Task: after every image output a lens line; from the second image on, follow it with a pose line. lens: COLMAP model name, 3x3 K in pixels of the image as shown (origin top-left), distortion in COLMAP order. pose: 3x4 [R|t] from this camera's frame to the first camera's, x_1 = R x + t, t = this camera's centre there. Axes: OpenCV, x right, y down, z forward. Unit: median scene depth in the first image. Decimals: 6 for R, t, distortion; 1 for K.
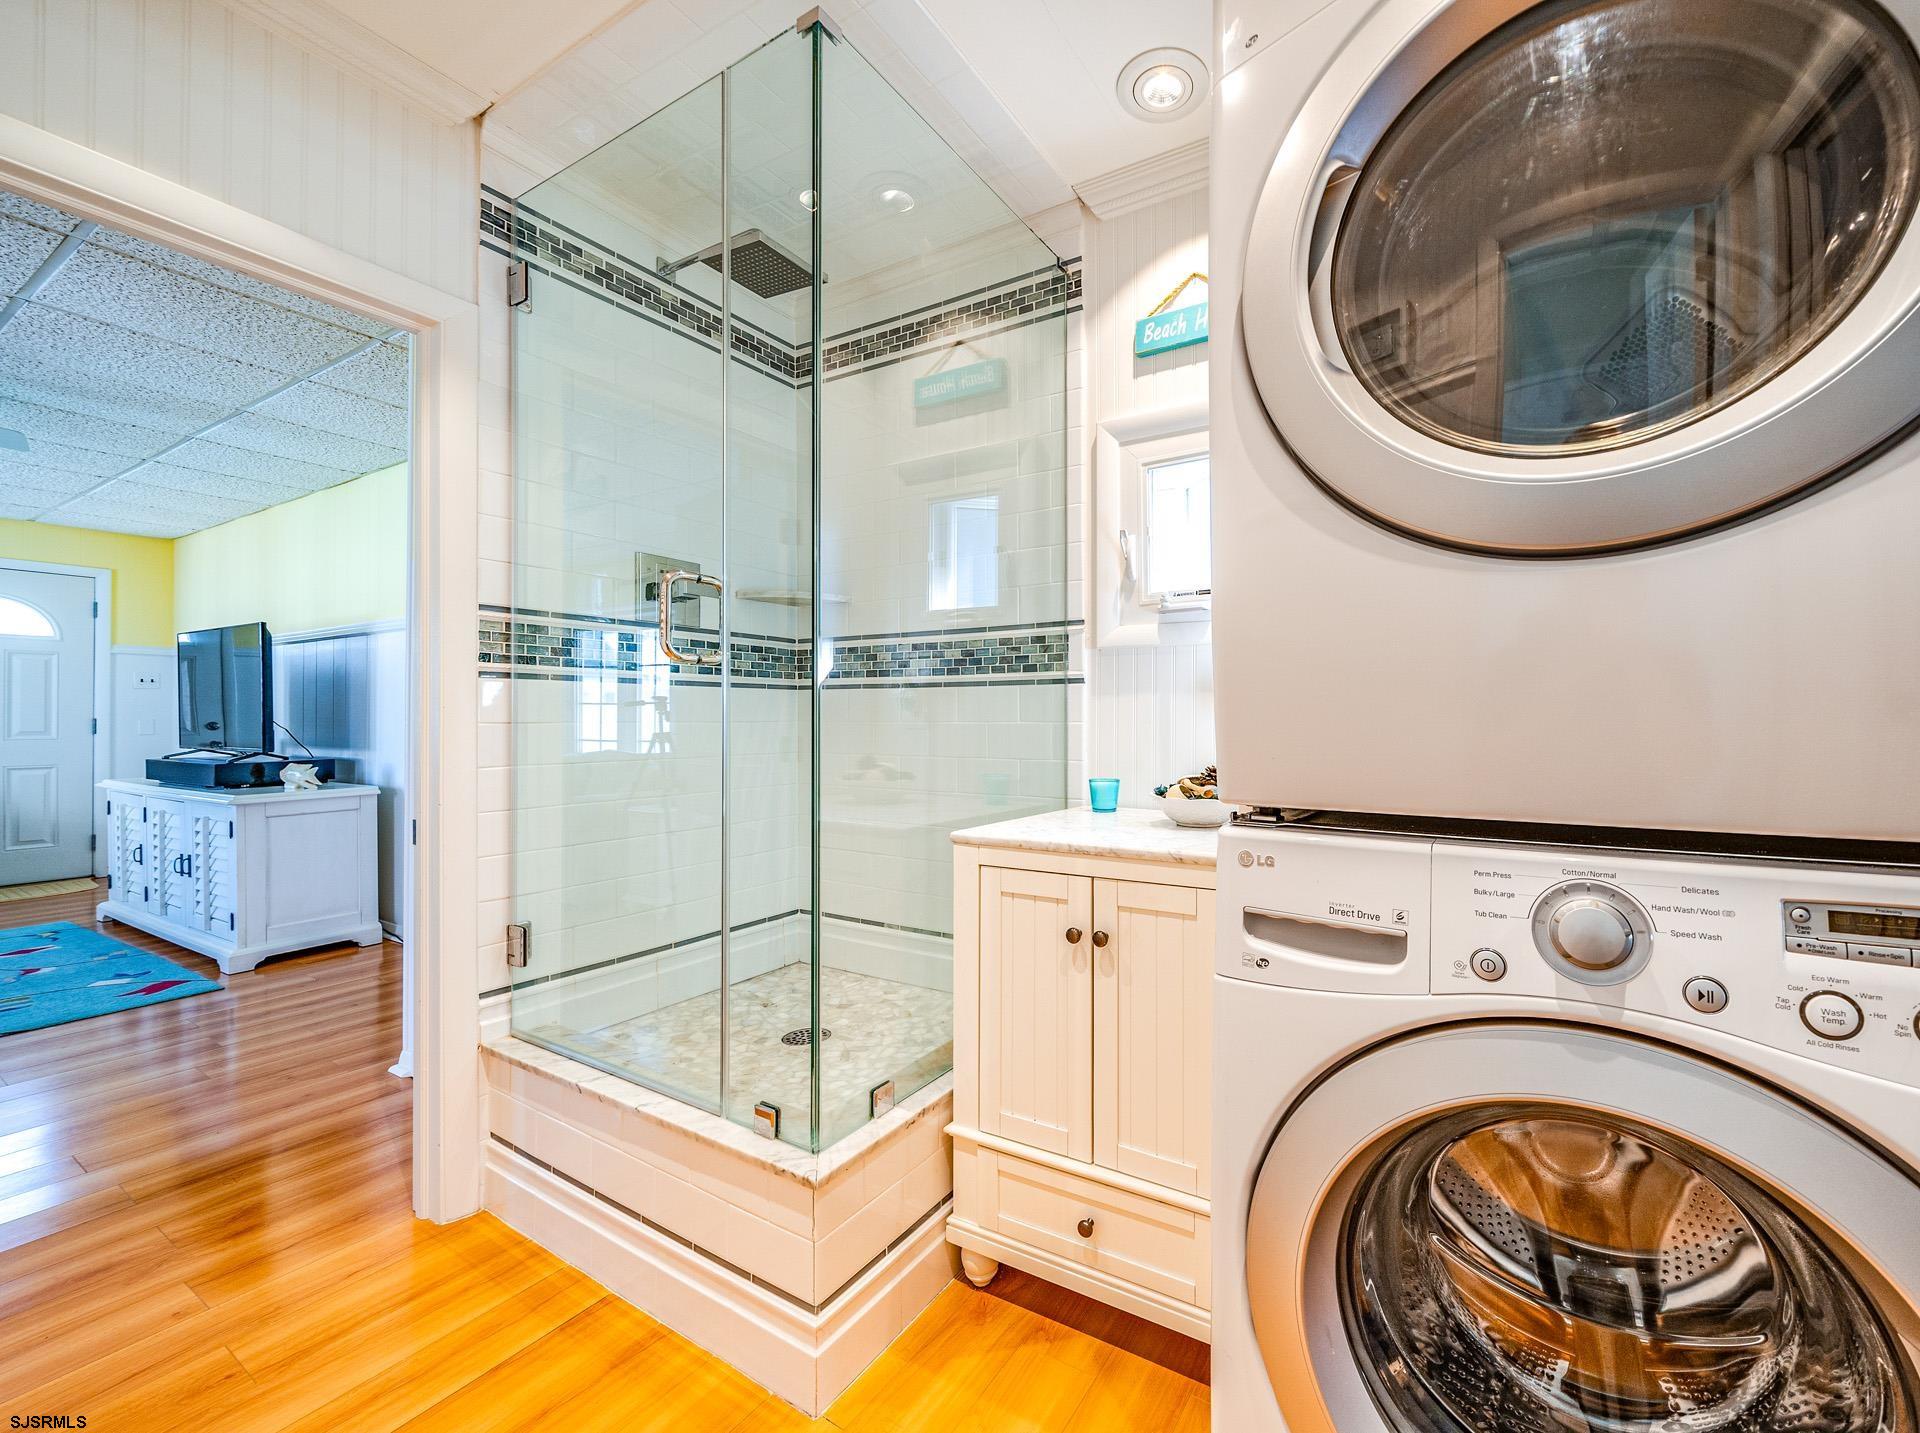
lens RADIAL K [[753.1, 0, 1110.4], [0, 753.1, 705.0], [0, 0, 1]] dist [-0.009195, 0.000405]
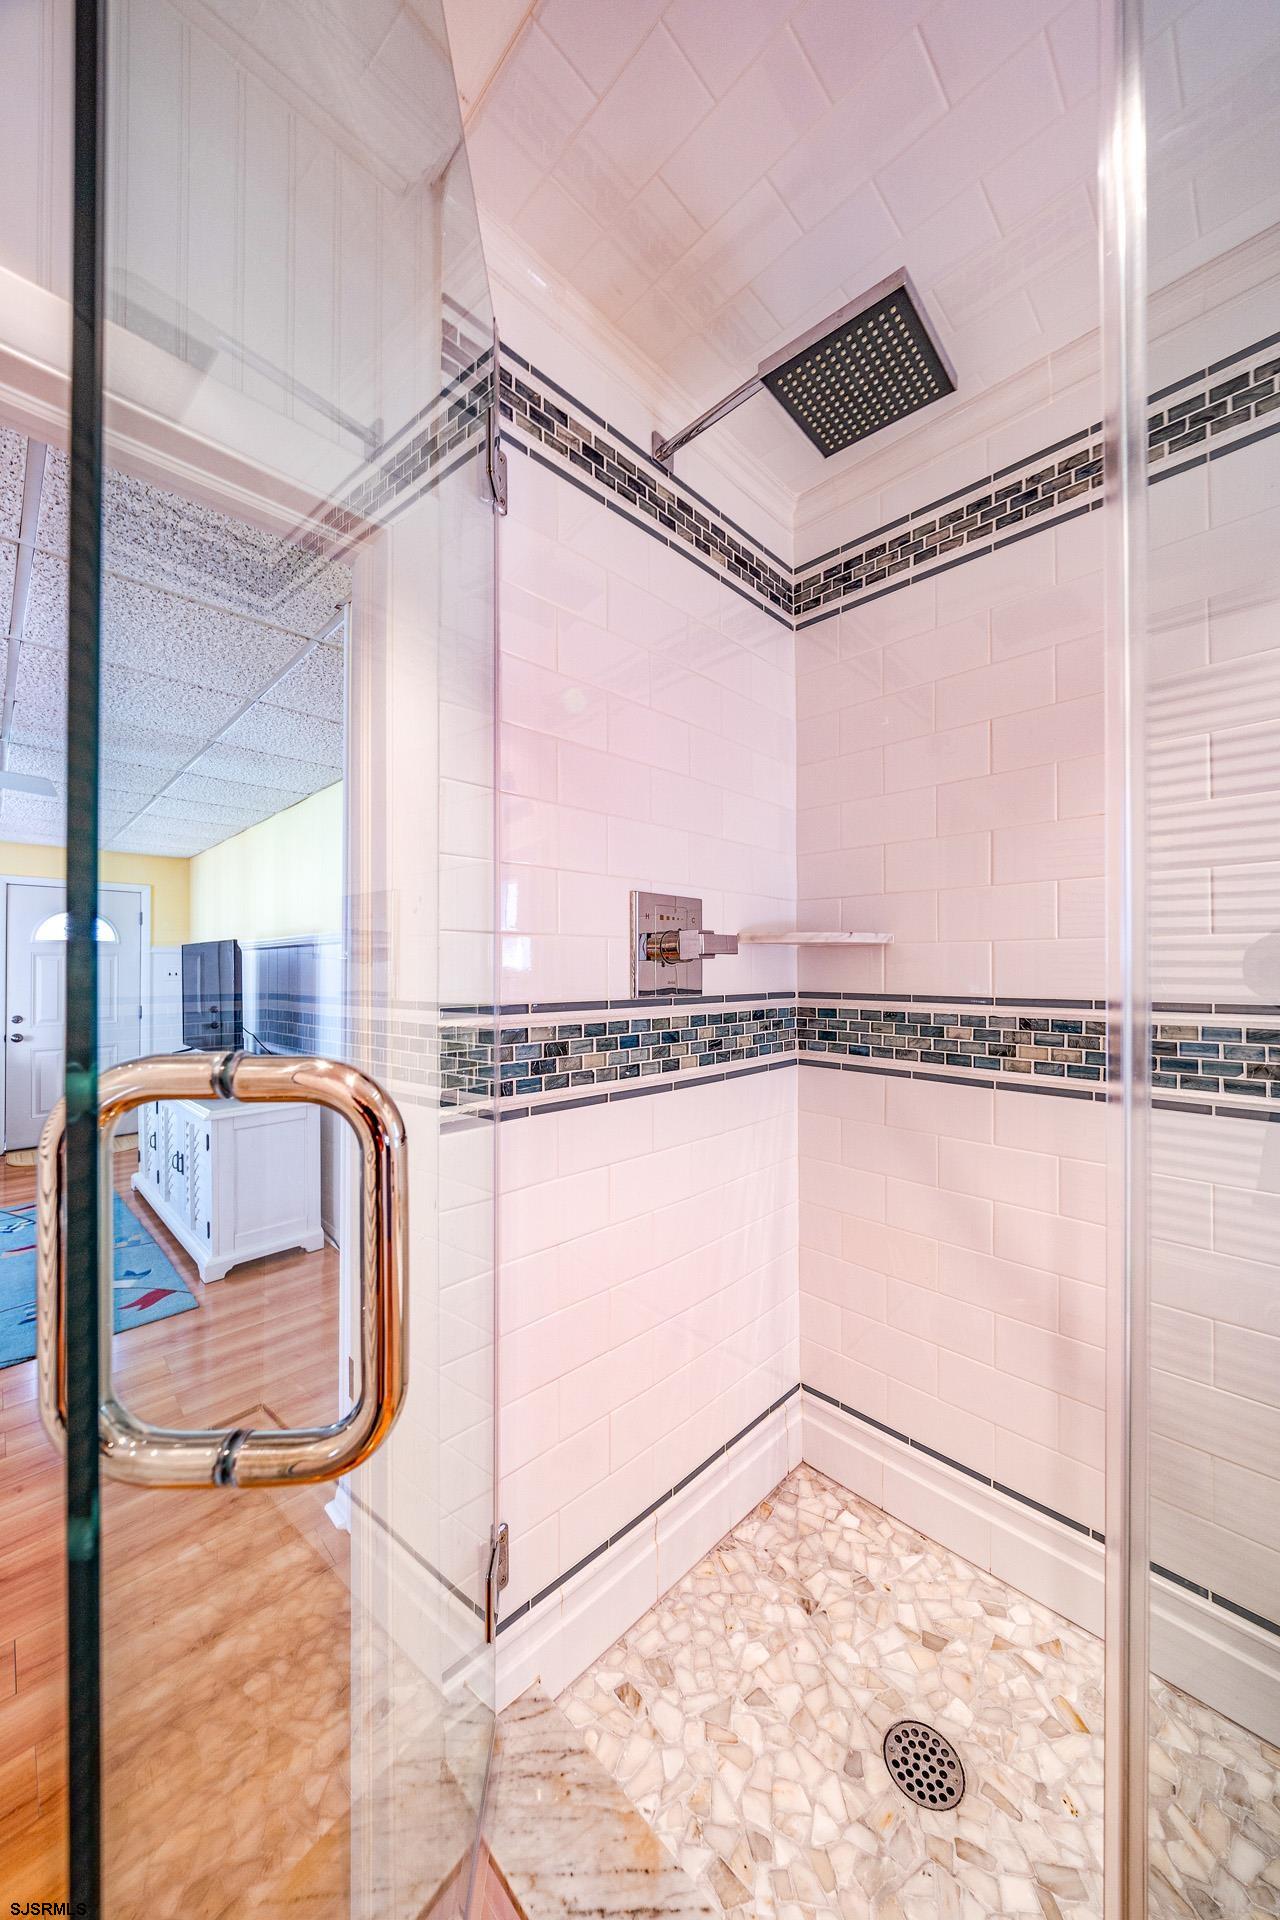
lens RADIAL K [[691.8, 0, 654.4], [0, 691.8, 972.9], [0, 0, 1]] dist [-0.001195, -0.000228]
pose [[0.945207, 0.010948, -0.326288, -0.395508], [-0.006654, 0.999876, 0.014274, -0.135022], [0.326404, -0.011321, 0.945163, 0.420241]]
